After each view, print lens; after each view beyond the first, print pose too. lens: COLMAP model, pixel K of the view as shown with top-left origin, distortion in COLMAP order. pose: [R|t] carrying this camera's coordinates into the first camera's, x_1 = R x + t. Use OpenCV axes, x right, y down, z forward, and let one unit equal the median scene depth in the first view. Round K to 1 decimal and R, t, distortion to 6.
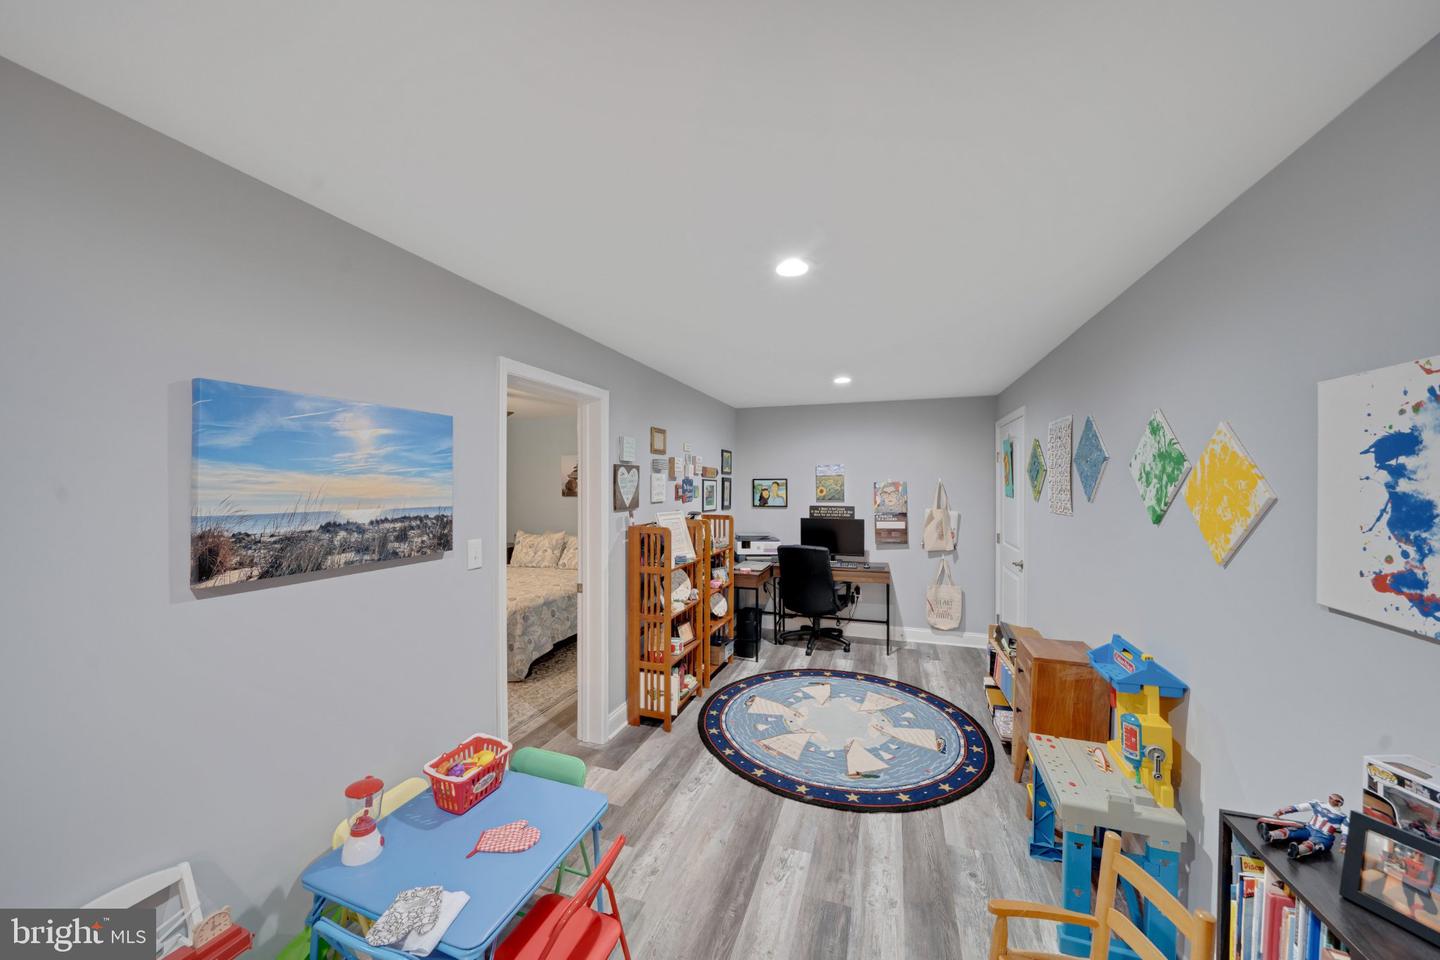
lens RADIAL K [[507.0, 0, 712.1], [0, 507.0, 483.5], [0, 0, 1]] dist [-0.019862, 0.000172]
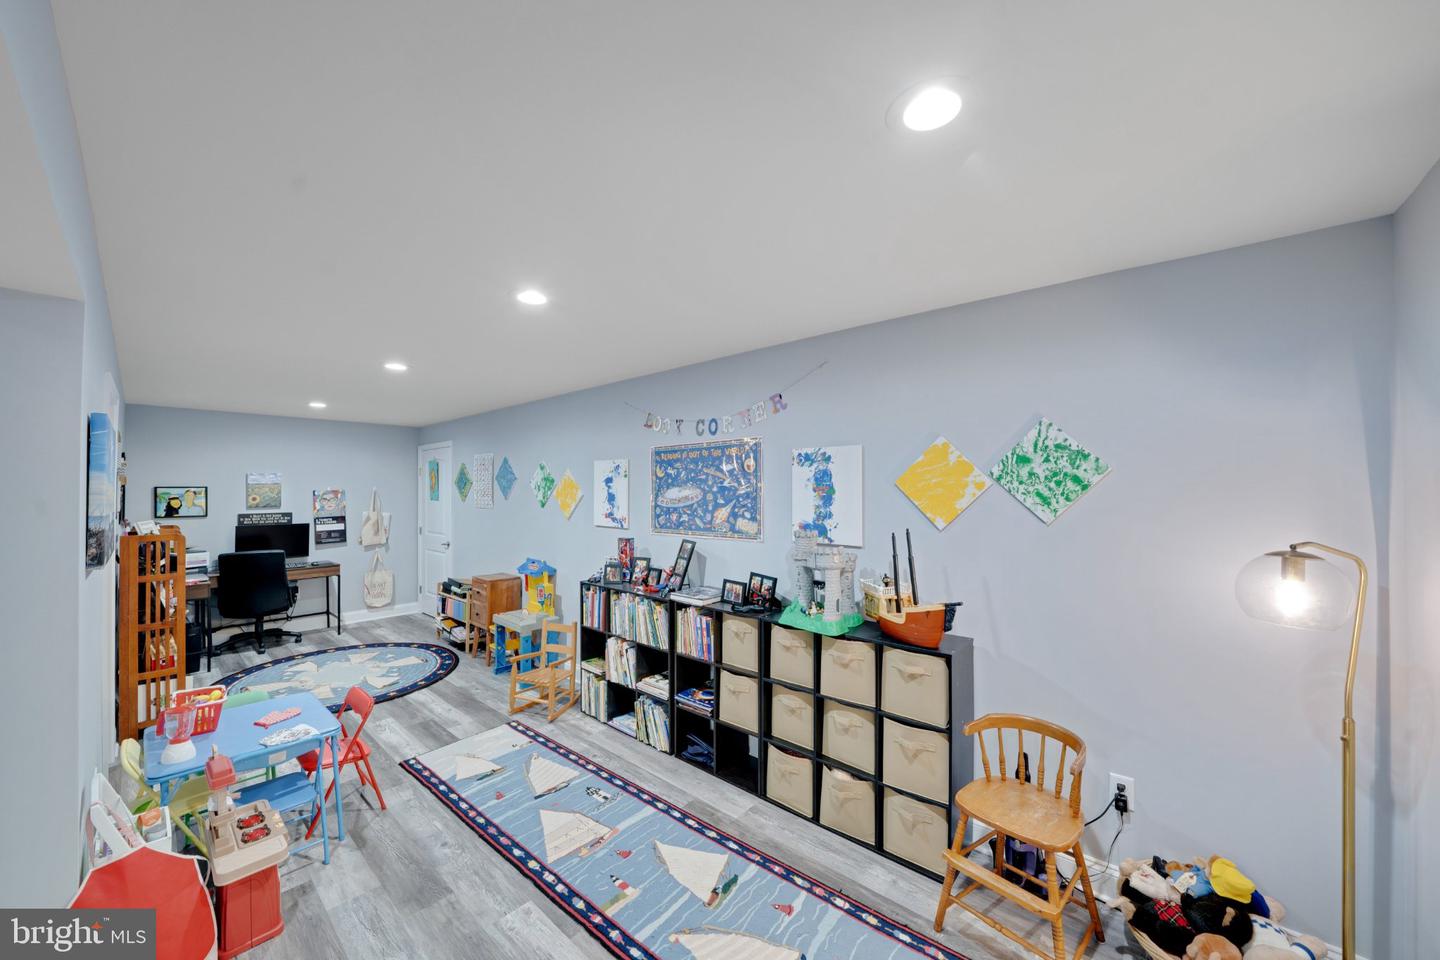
lens RADIAL K [[507.0, 0, 712.1], [0, 507.0, 483.5], [0, 0, 1]] dist [-0.019862, 0.000172]
pose [[0.375215, 0.009922, 0.926885, -0.498010], [0.004250, 0.999914, -0.012424, 0.000300], [-0.926928, 0.008601, 0.375140, -0.314198]]
